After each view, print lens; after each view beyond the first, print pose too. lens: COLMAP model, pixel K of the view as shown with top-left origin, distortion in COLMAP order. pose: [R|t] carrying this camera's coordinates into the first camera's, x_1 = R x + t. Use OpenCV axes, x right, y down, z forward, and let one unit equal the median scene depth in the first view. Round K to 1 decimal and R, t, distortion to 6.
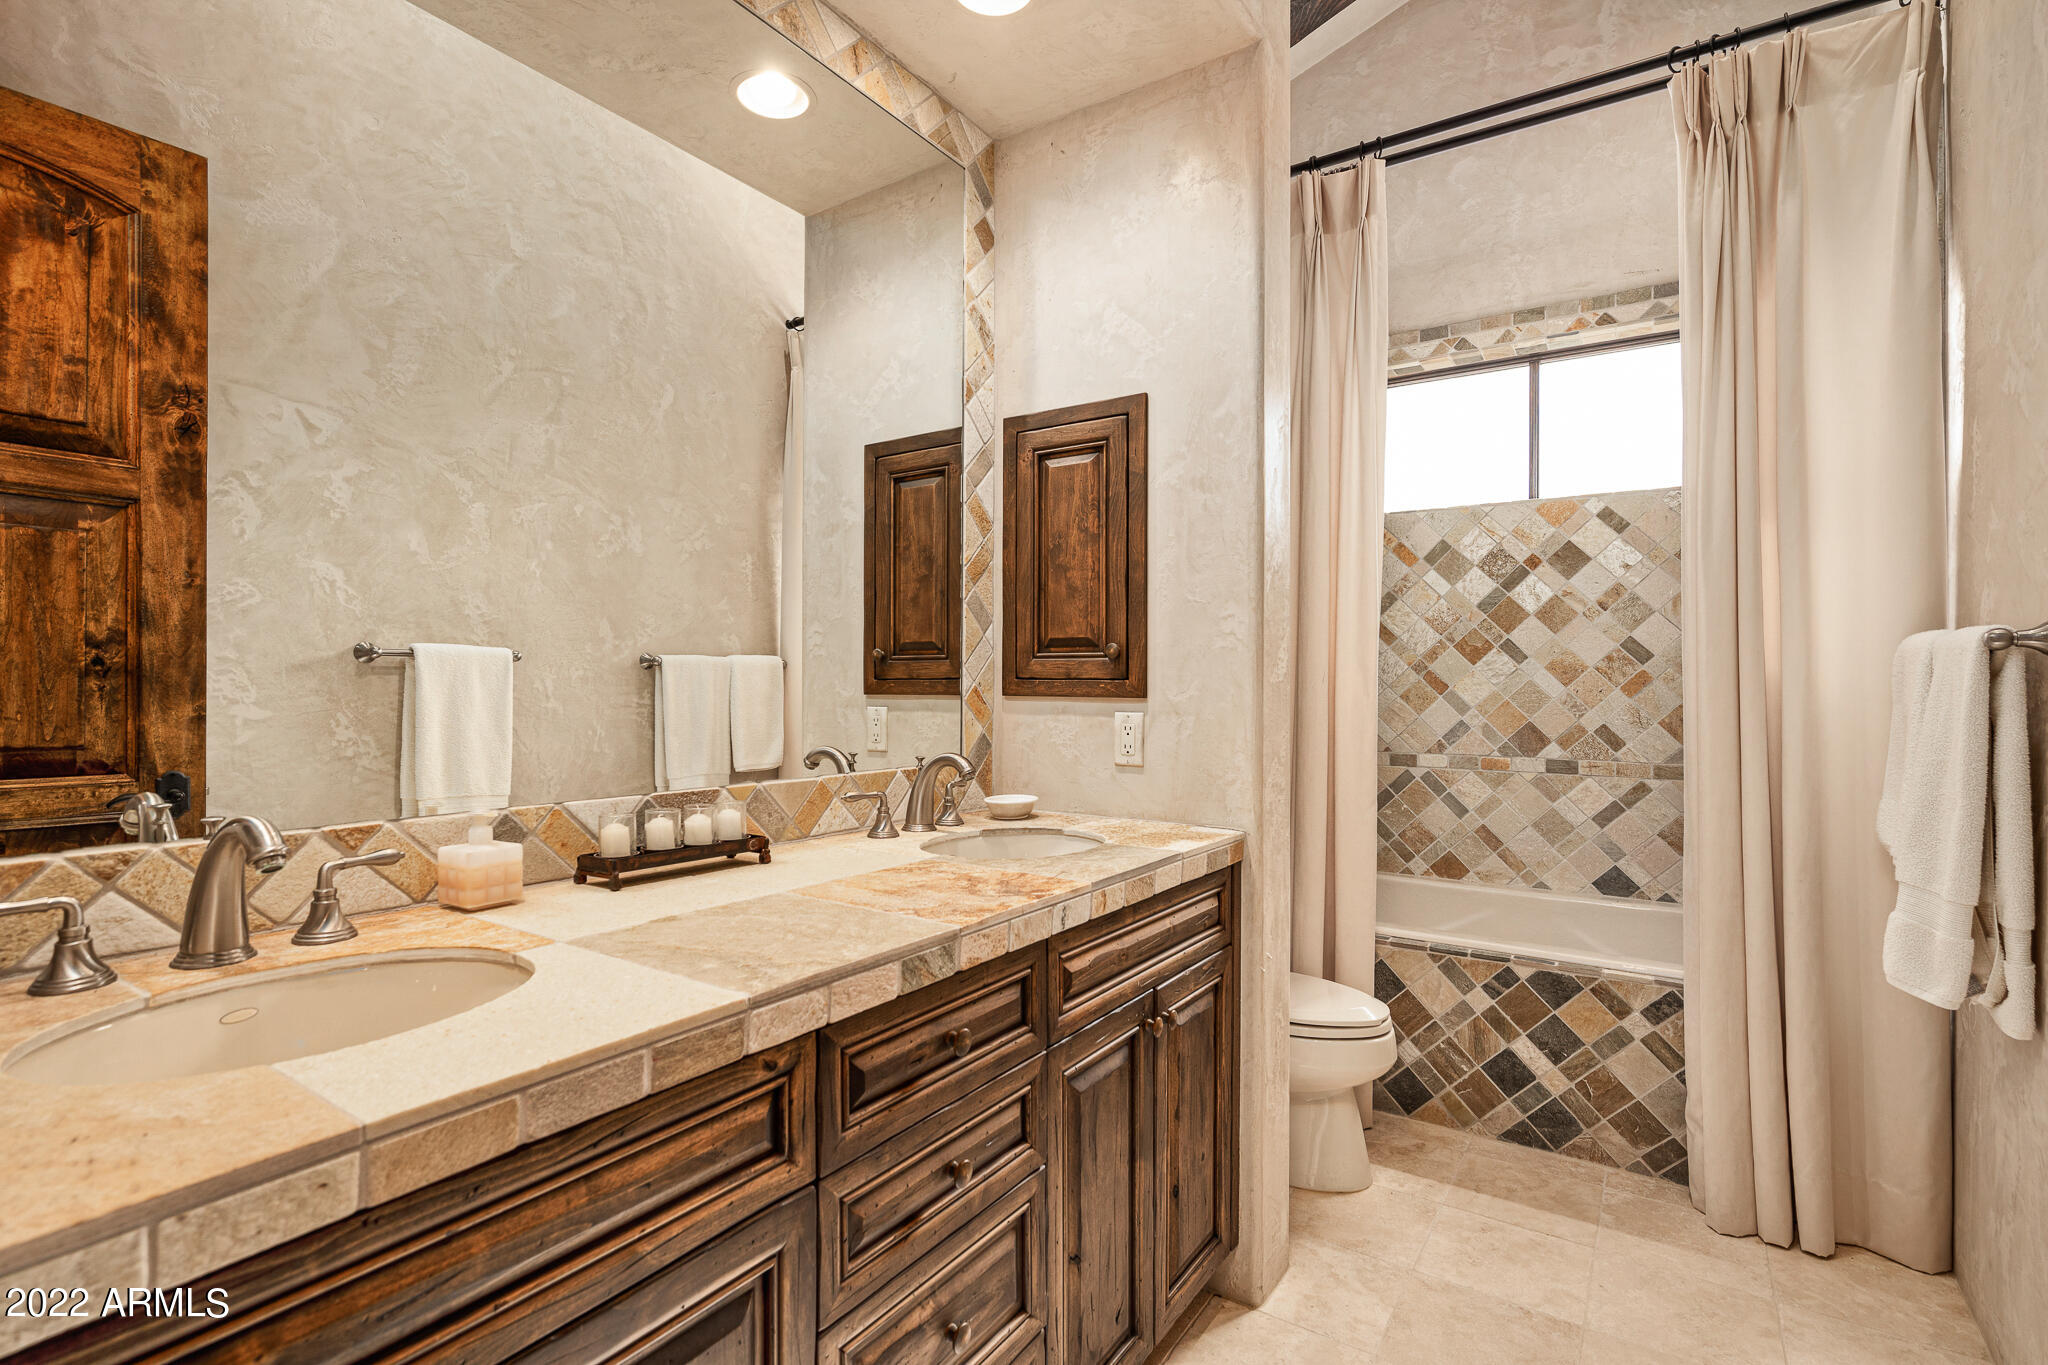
lens RADIAL K [[927.5, 0, 1044.7], [0, 927.5, 689.3], [0, 0, 1]] dist [-0.003098, 0.001092]
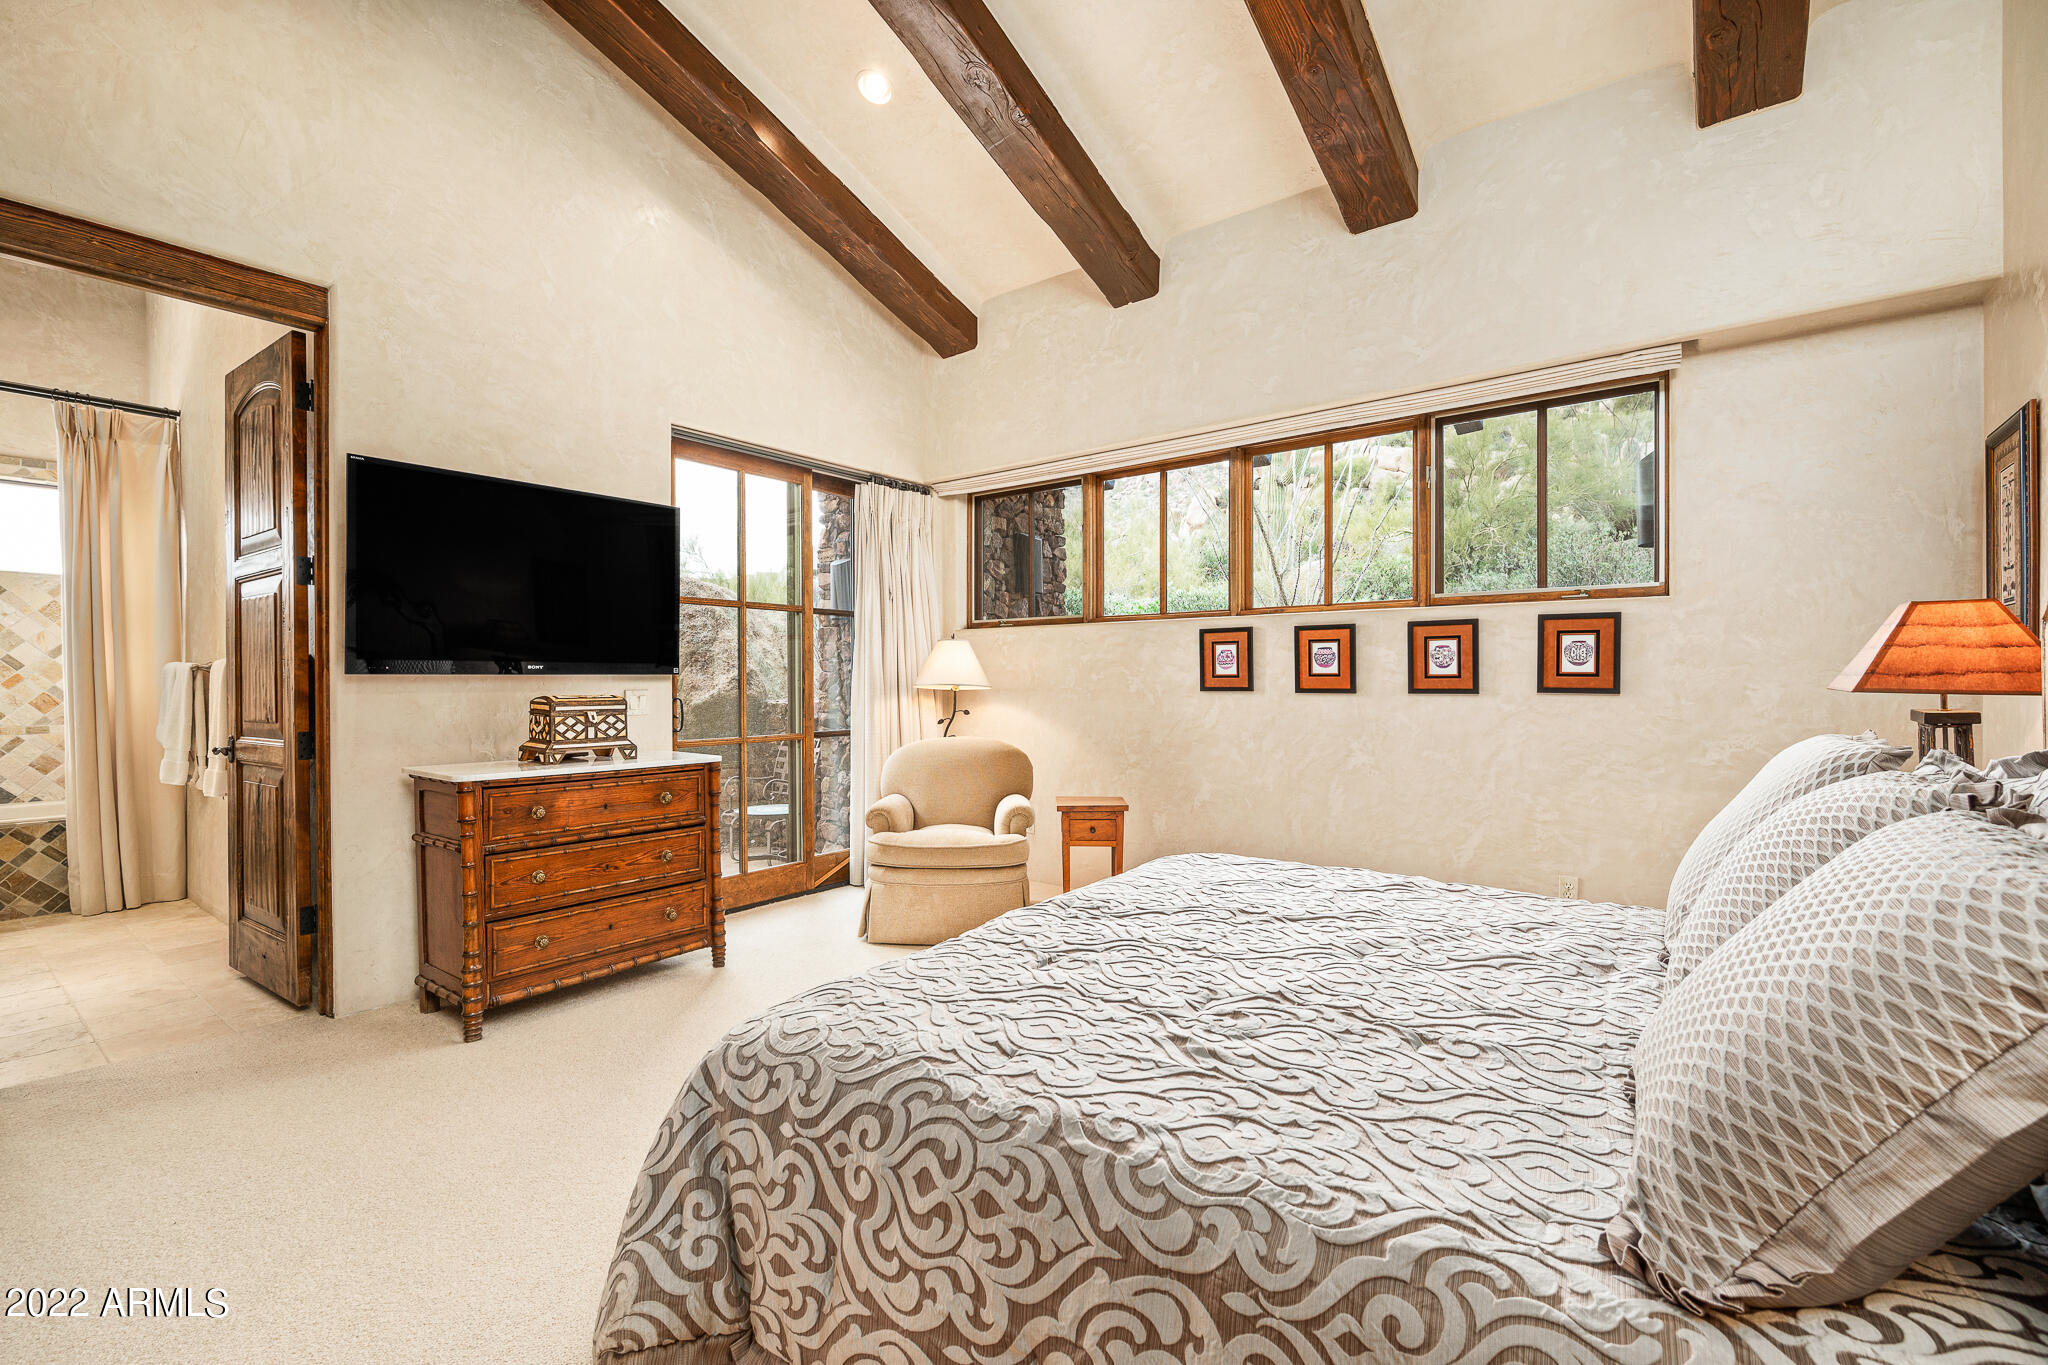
lens RADIAL K [[927.5, 0, 1043.3], [0, 927.5, 693.1], [0, 0, 1]] dist [-0.003098, 0.001092]
pose [[0.064369, -0.009493, 0.997881, -1.314514], [0.003565, 0.999951, 0.009283, 0.008921], [-0.997920, 0.002960, 0.064400, -1.418380]]
